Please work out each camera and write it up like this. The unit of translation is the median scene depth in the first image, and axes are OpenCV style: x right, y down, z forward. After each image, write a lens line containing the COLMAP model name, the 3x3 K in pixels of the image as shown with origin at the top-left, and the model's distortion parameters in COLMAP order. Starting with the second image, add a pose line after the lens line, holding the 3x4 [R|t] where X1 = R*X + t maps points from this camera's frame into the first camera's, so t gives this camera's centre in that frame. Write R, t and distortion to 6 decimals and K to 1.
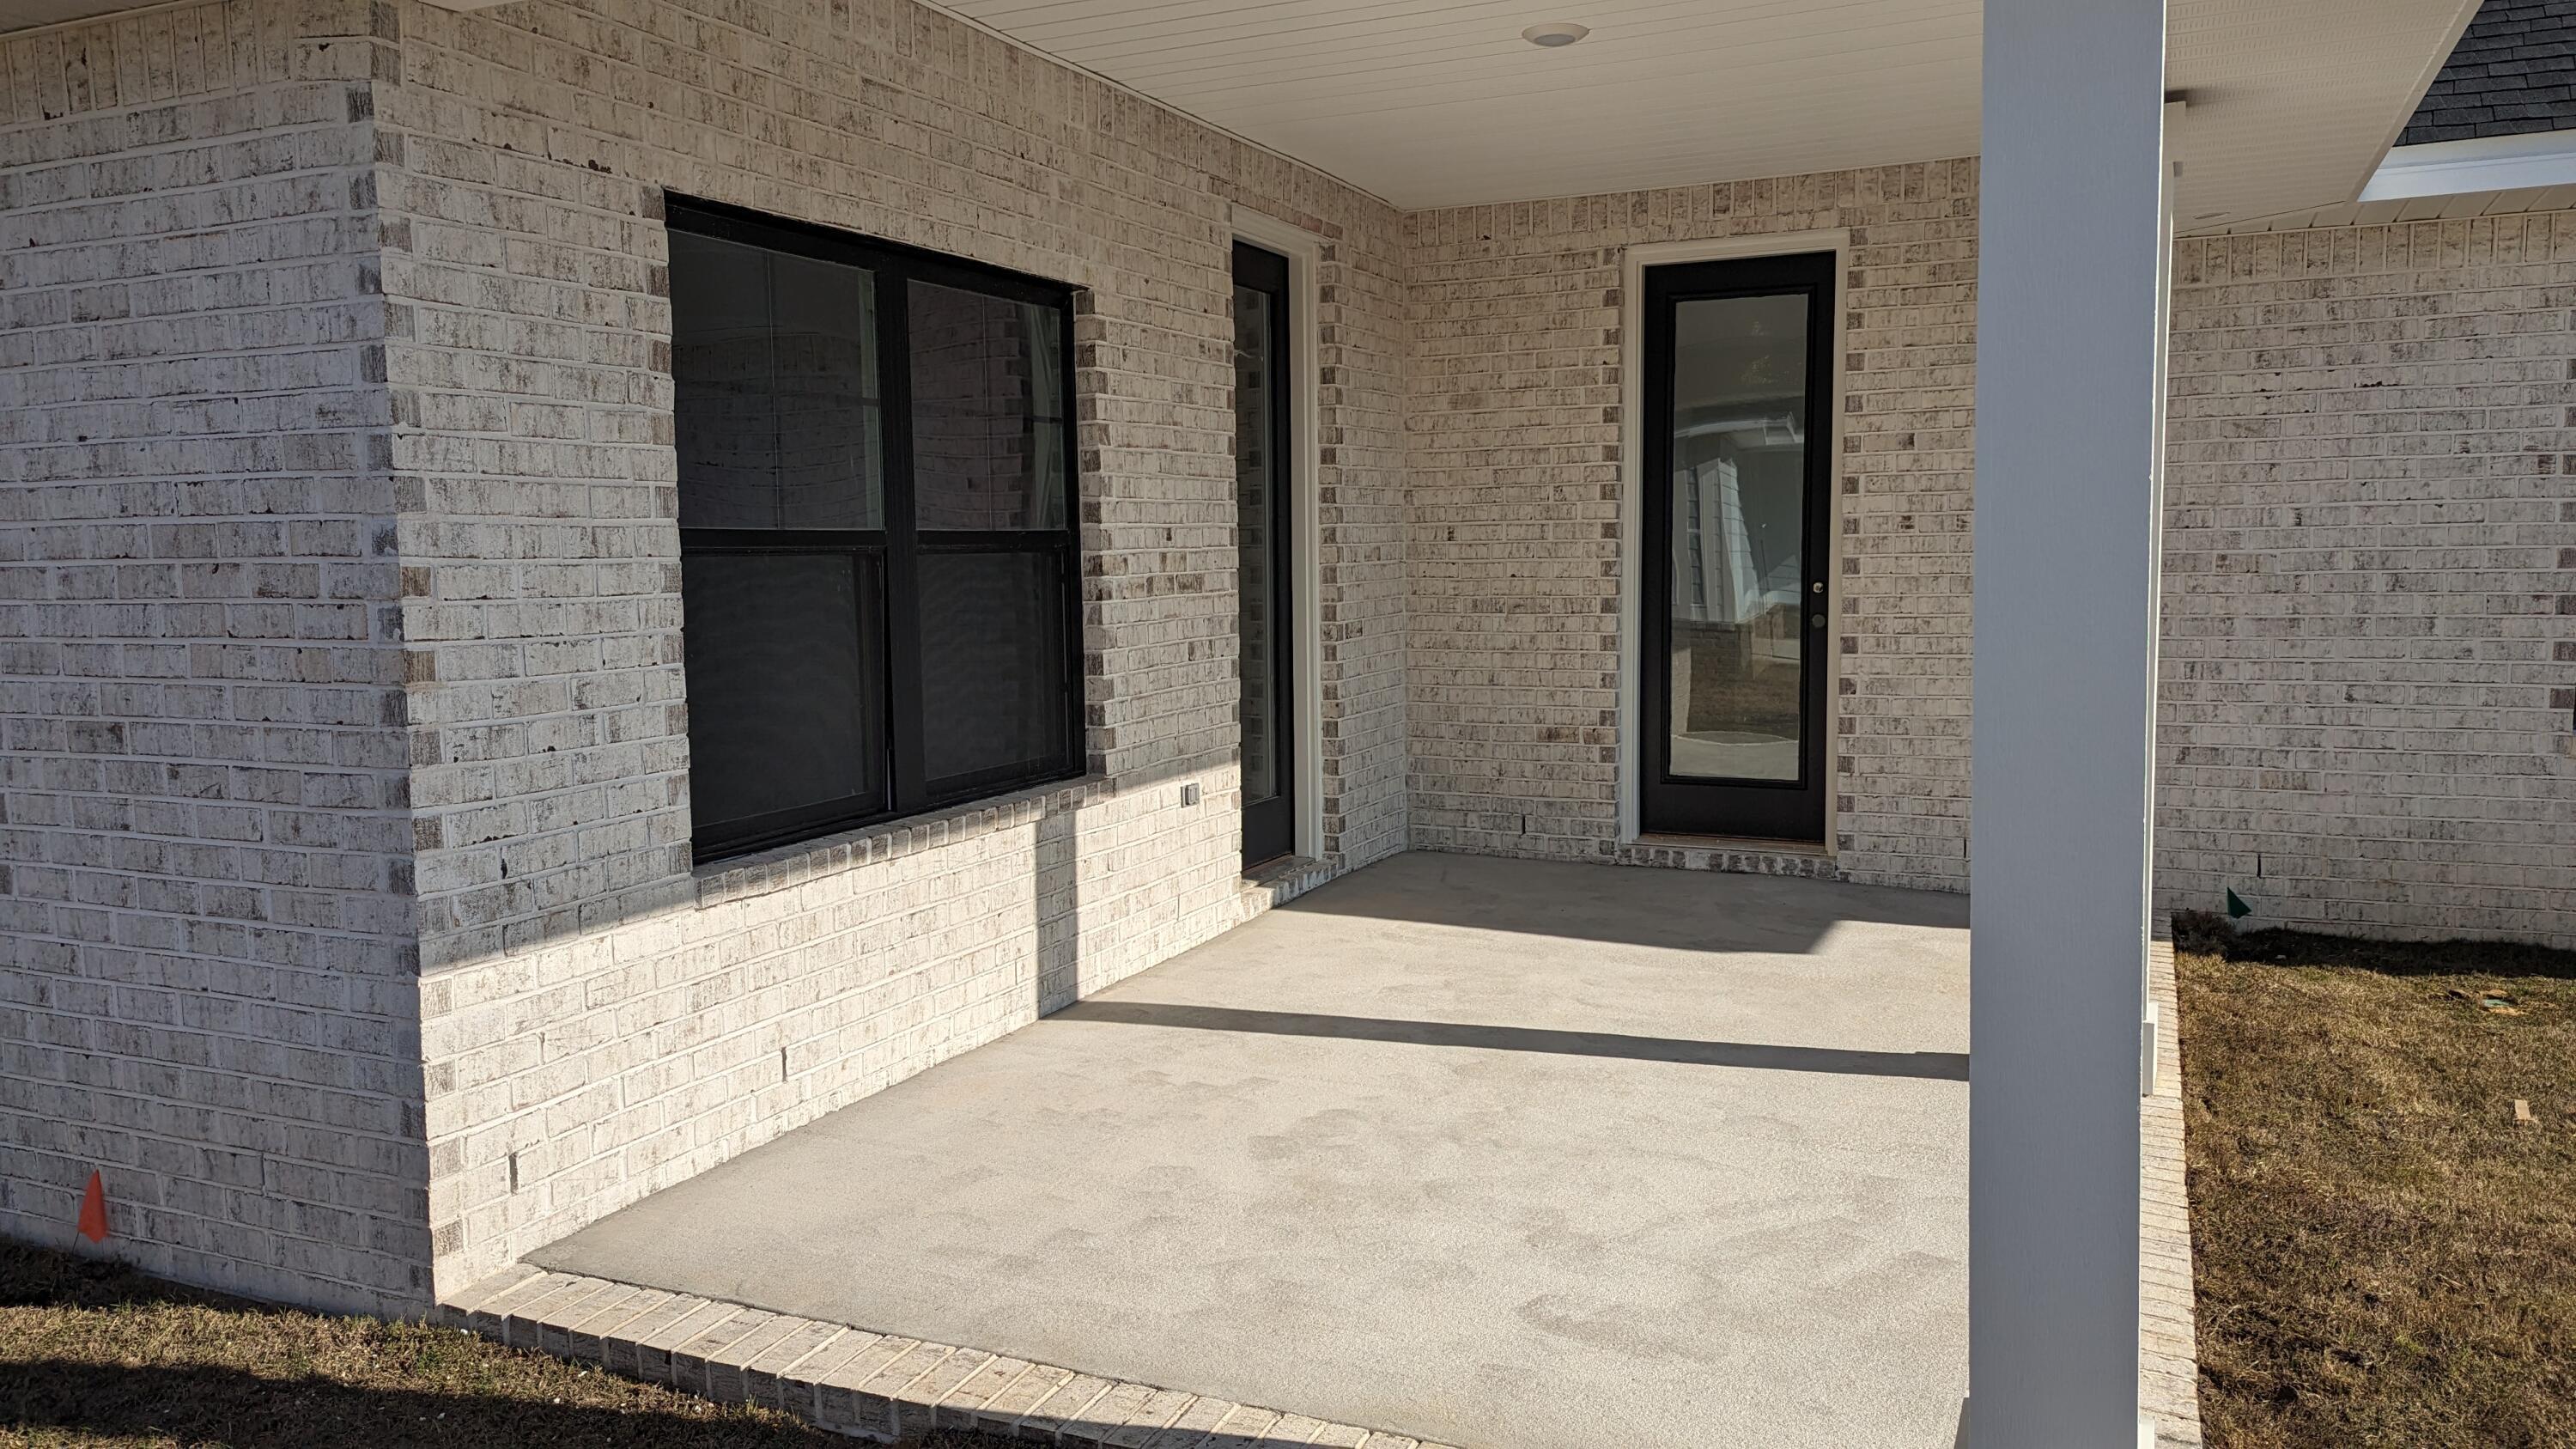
lens RADIAL K [[1801.2, 0, 1291.3], [0, 1801.2, 711.3], [0, 0, 1]] dist [0.070377, -0.066632]
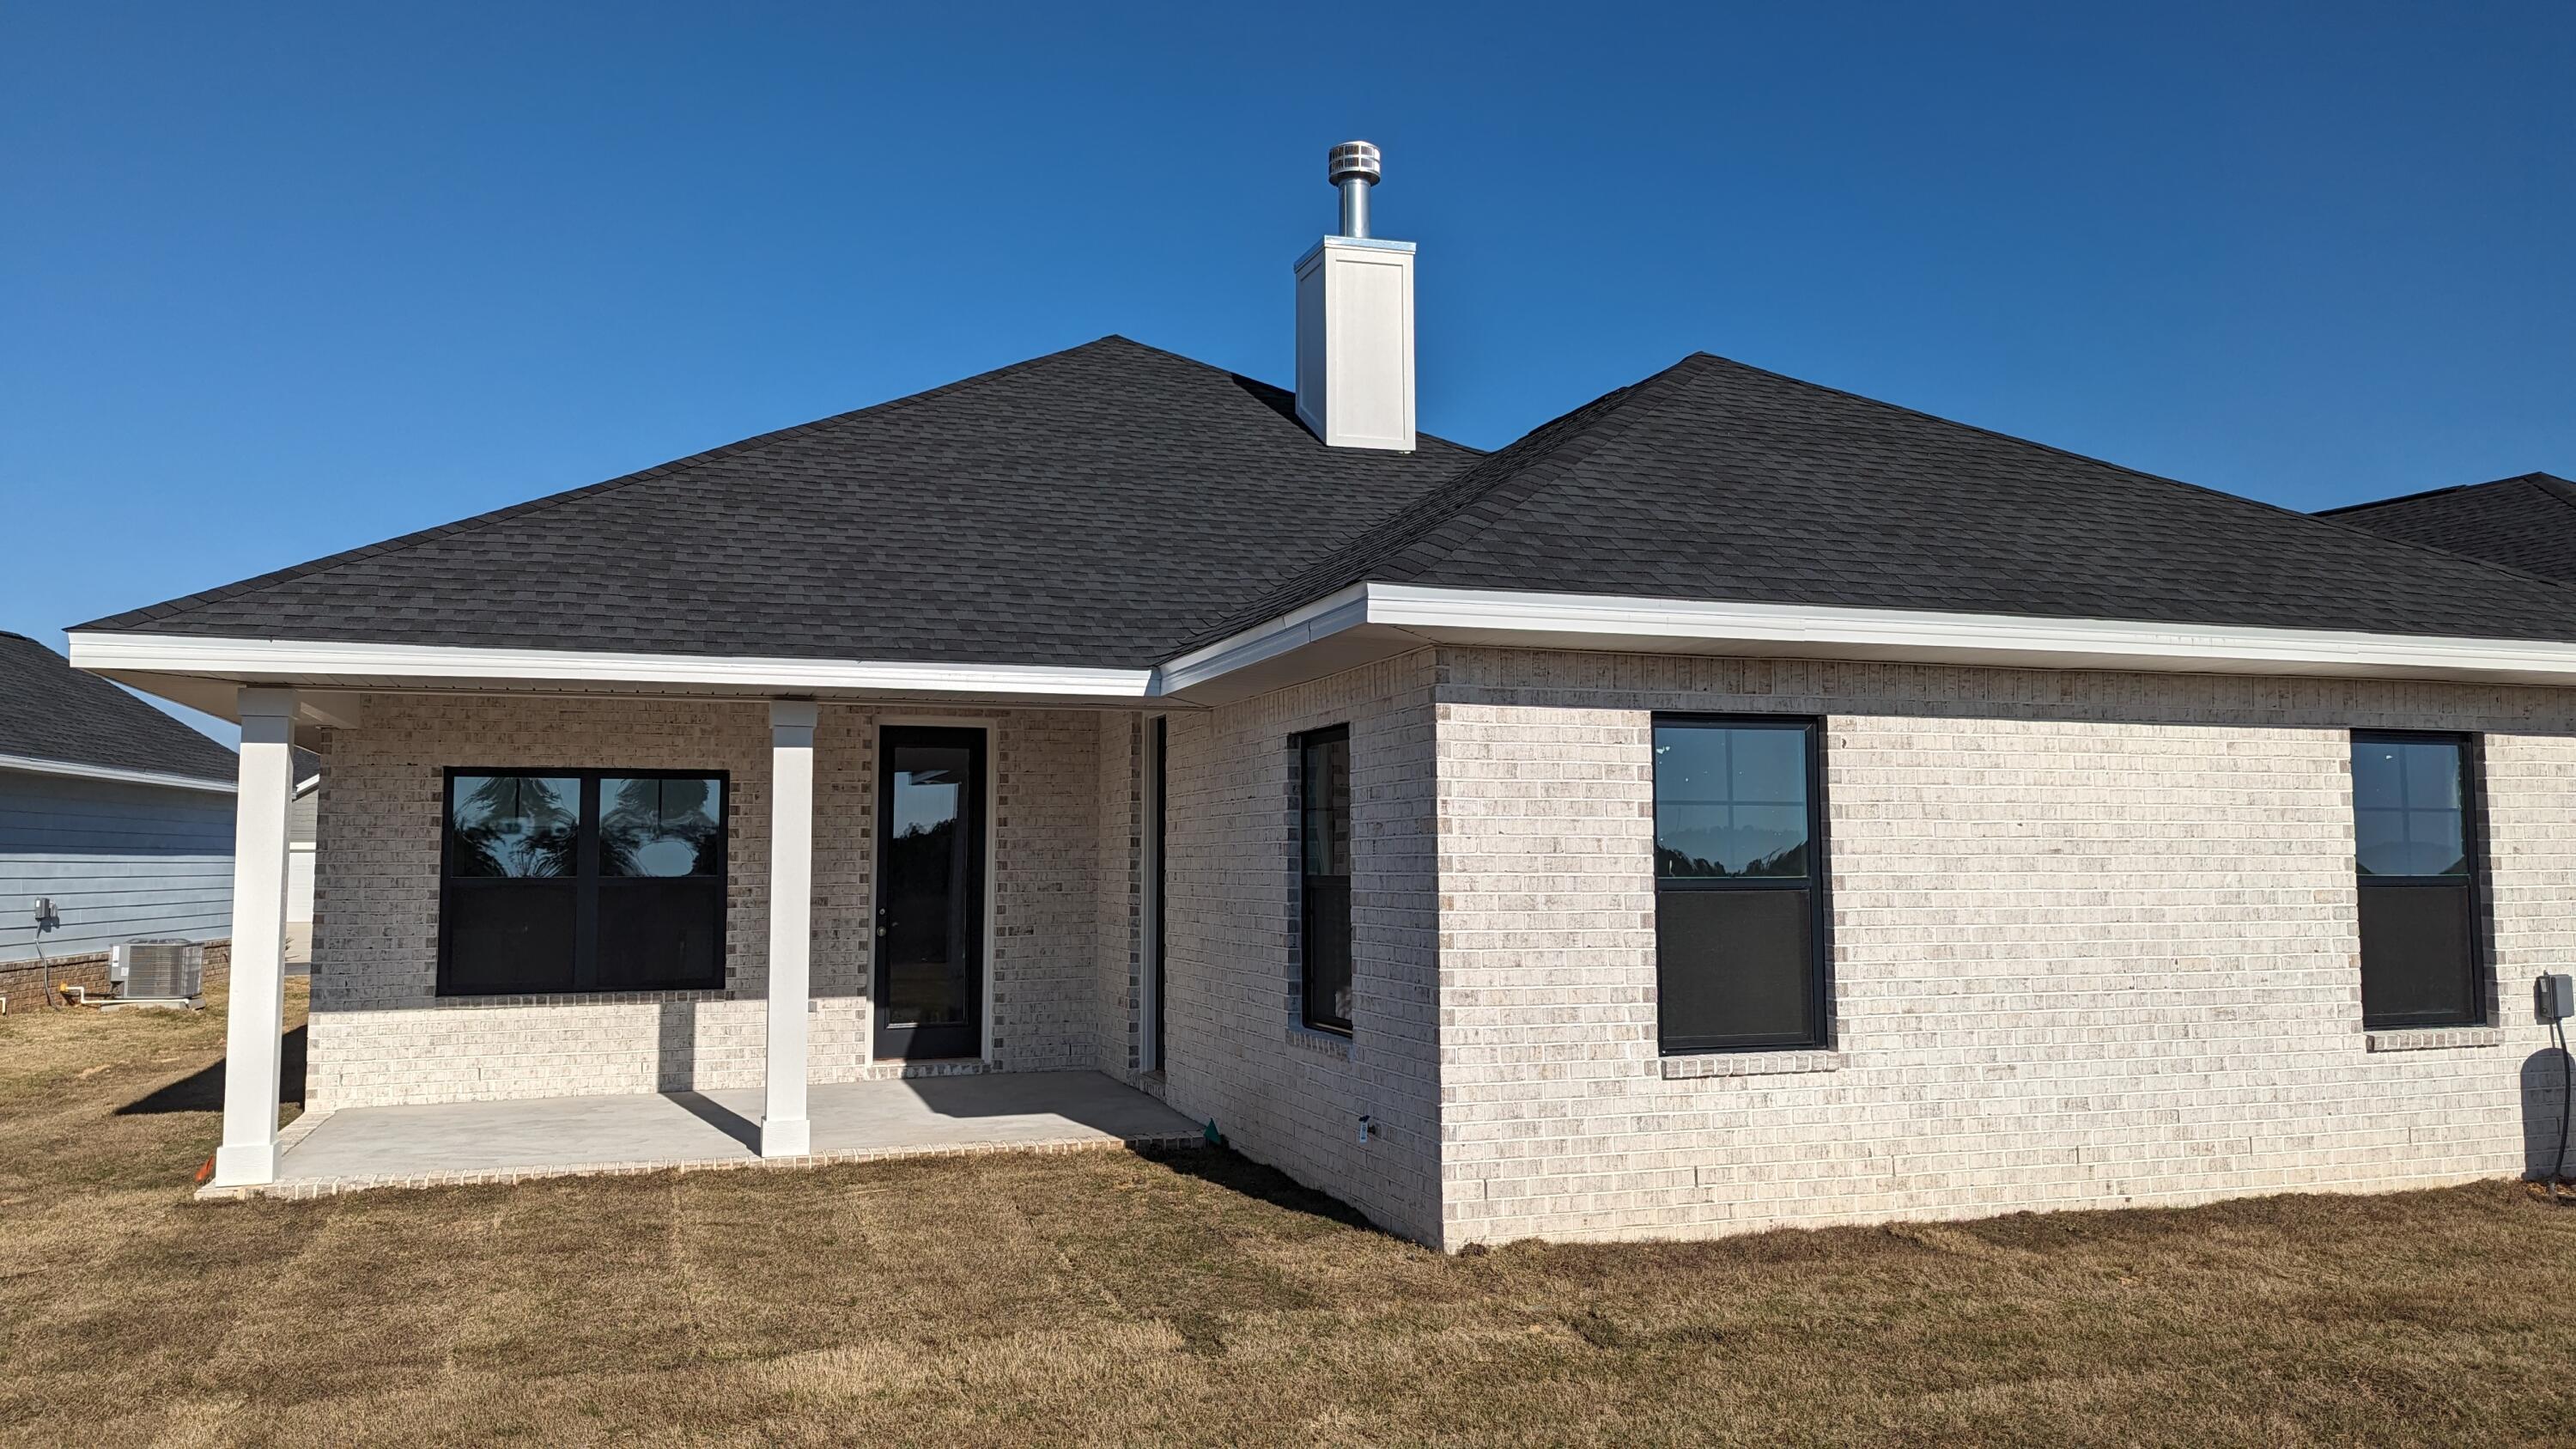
lens RADIAL K [[1813.4, 0, 1288.0], [0, 1813.4, 724.5], [0, 0, 1]] dist [0.063389, -0.059625]
pose [[0.698301, -0.040833, -0.714638, 2.644633], [-0.075356, 0.988630, -0.130122, -0.059944], [0.711826, 0.144717, 0.687285, -0.103786]]
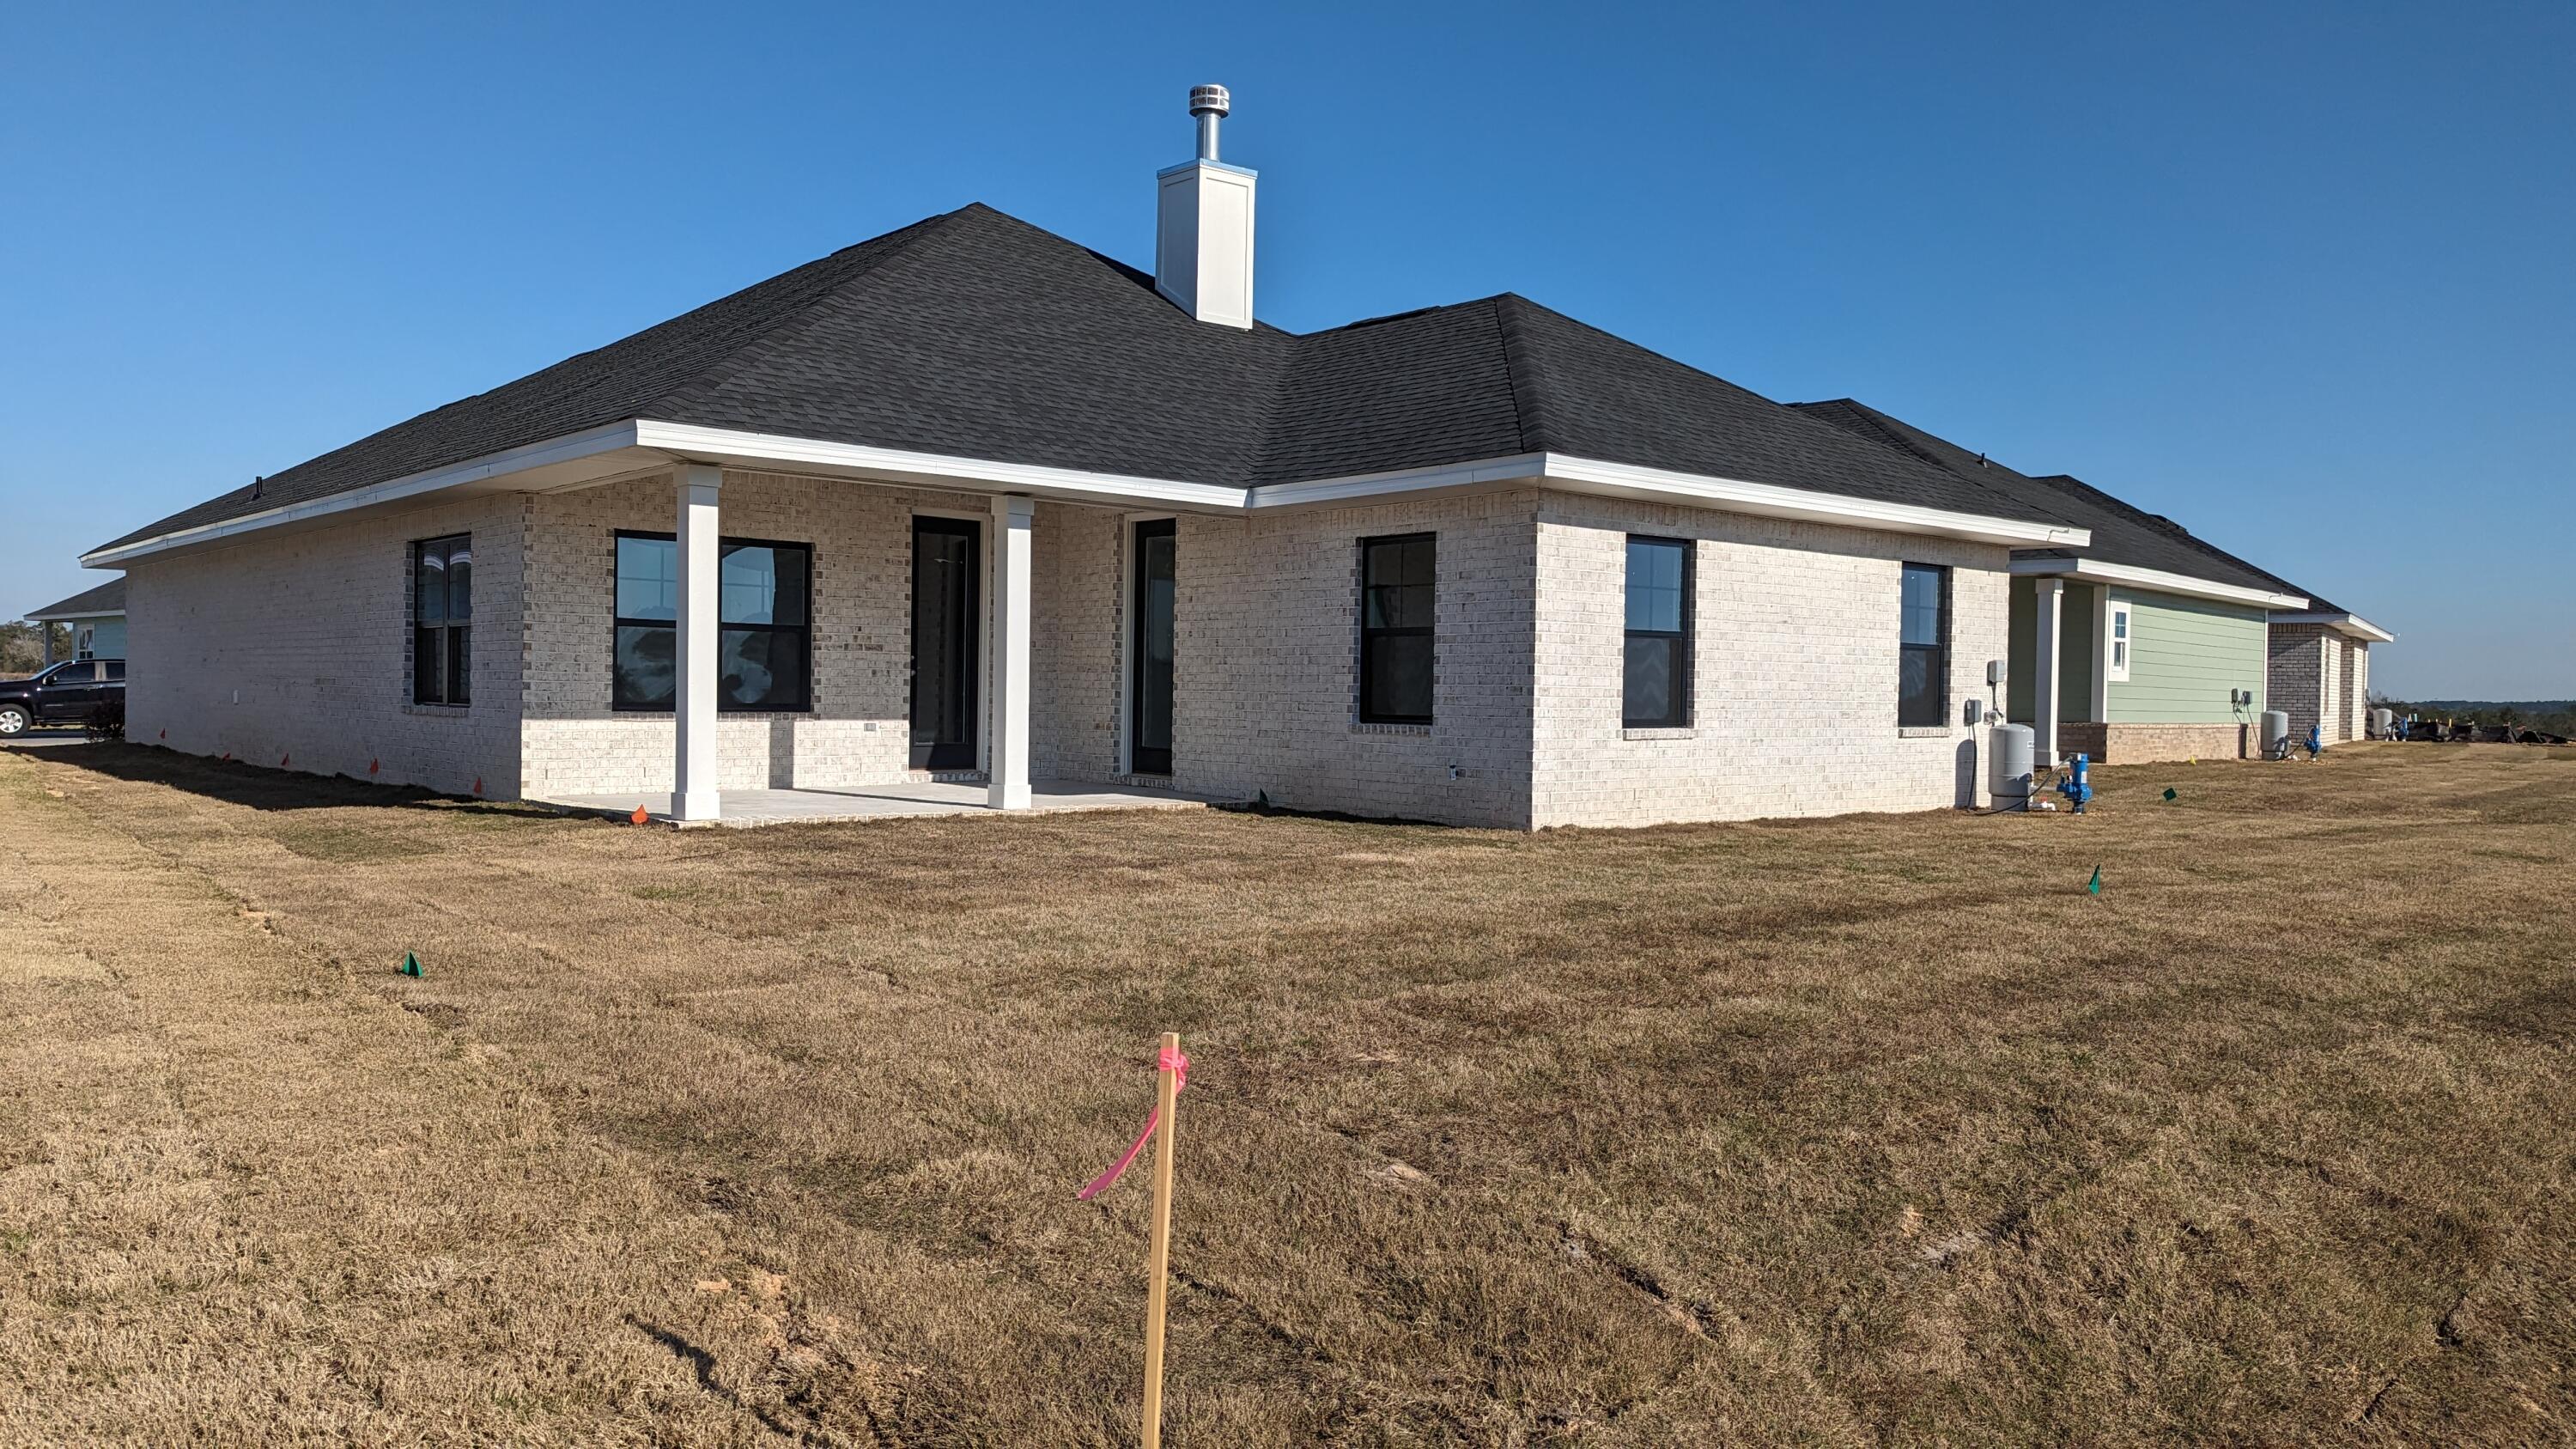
lens RADIAL K [[1801.2, 0, 1291.3], [0, 1801.2, 711.3], [0, 0, 1]] dist [0.070377, -0.066632]
pose [[0.917694, 0.034313, -0.395803, 2.309724], [-0.066339, 0.995511, -0.067508, 0.239287], [0.391710, 0.088209, 0.915851, -1.770168]]
